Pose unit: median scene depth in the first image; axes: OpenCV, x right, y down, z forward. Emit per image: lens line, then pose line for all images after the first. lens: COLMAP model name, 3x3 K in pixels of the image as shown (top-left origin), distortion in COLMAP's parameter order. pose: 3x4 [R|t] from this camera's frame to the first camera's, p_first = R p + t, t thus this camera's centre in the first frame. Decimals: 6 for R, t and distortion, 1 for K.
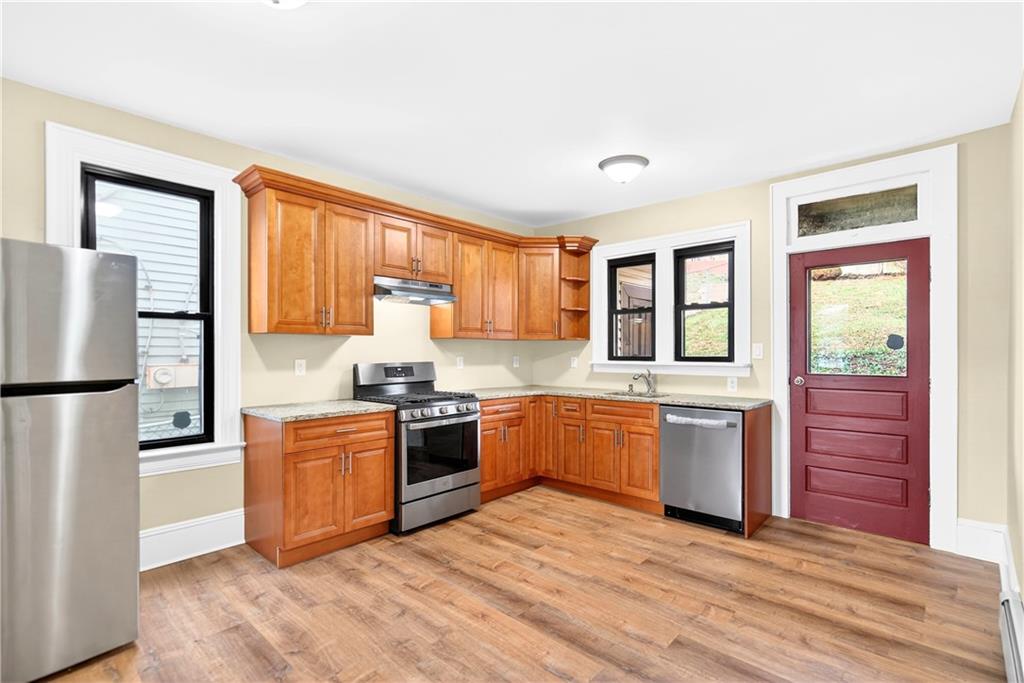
lens RADIAL K [[477.7, 0, 507.9], [0, 477.7, 350.3], [0, 0, 1]] dist [0.002422, -0.000372]
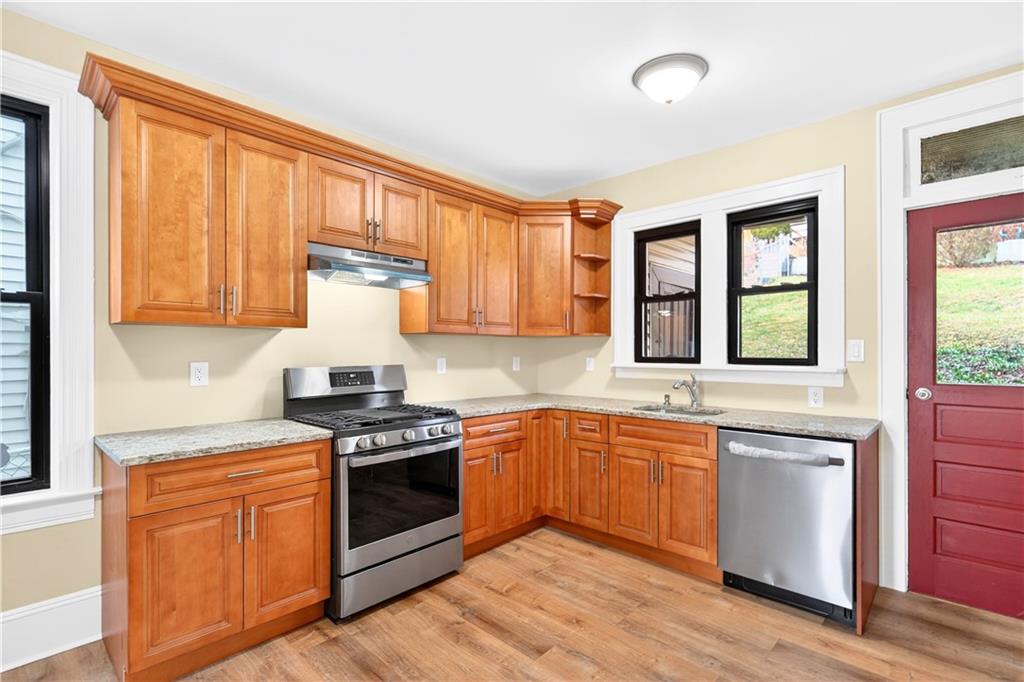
lens RADIAL K [[477.7, 0, 509.3], [0, 477.7, 351.5], [0, 0, 1]] dist [0.002422, -0.000372]
pose [[0.999931, 0.000037, -0.011710, 0.022735], [0.000008, 0.999993, 0.003818, 0.000453], [0.011710, -0.003818, 0.999924, 0.318388]]
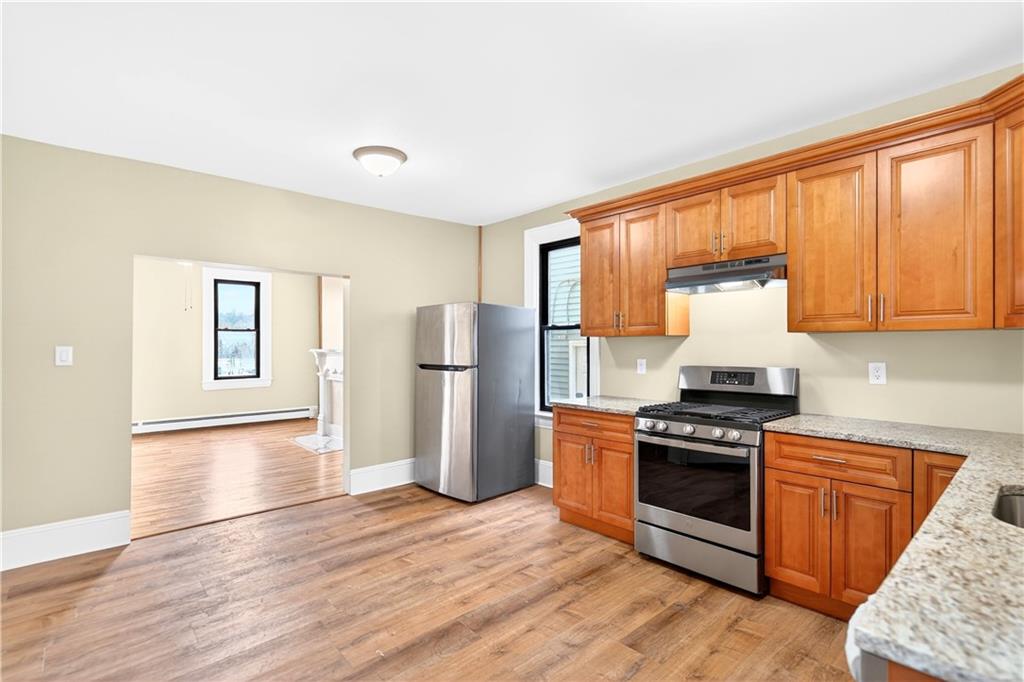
lens RADIAL K [[477.7, 0, 518.3], [0, 477.7, 342.1], [0, 0, 1]] dist [0.002422, -0.000372]
pose [[-0.070205, -0.007450, -0.997505, 0.683907], [0.004414, 0.999960, -0.007779, -0.012044], [0.997523, -0.004949, -0.070169, 0.810816]]
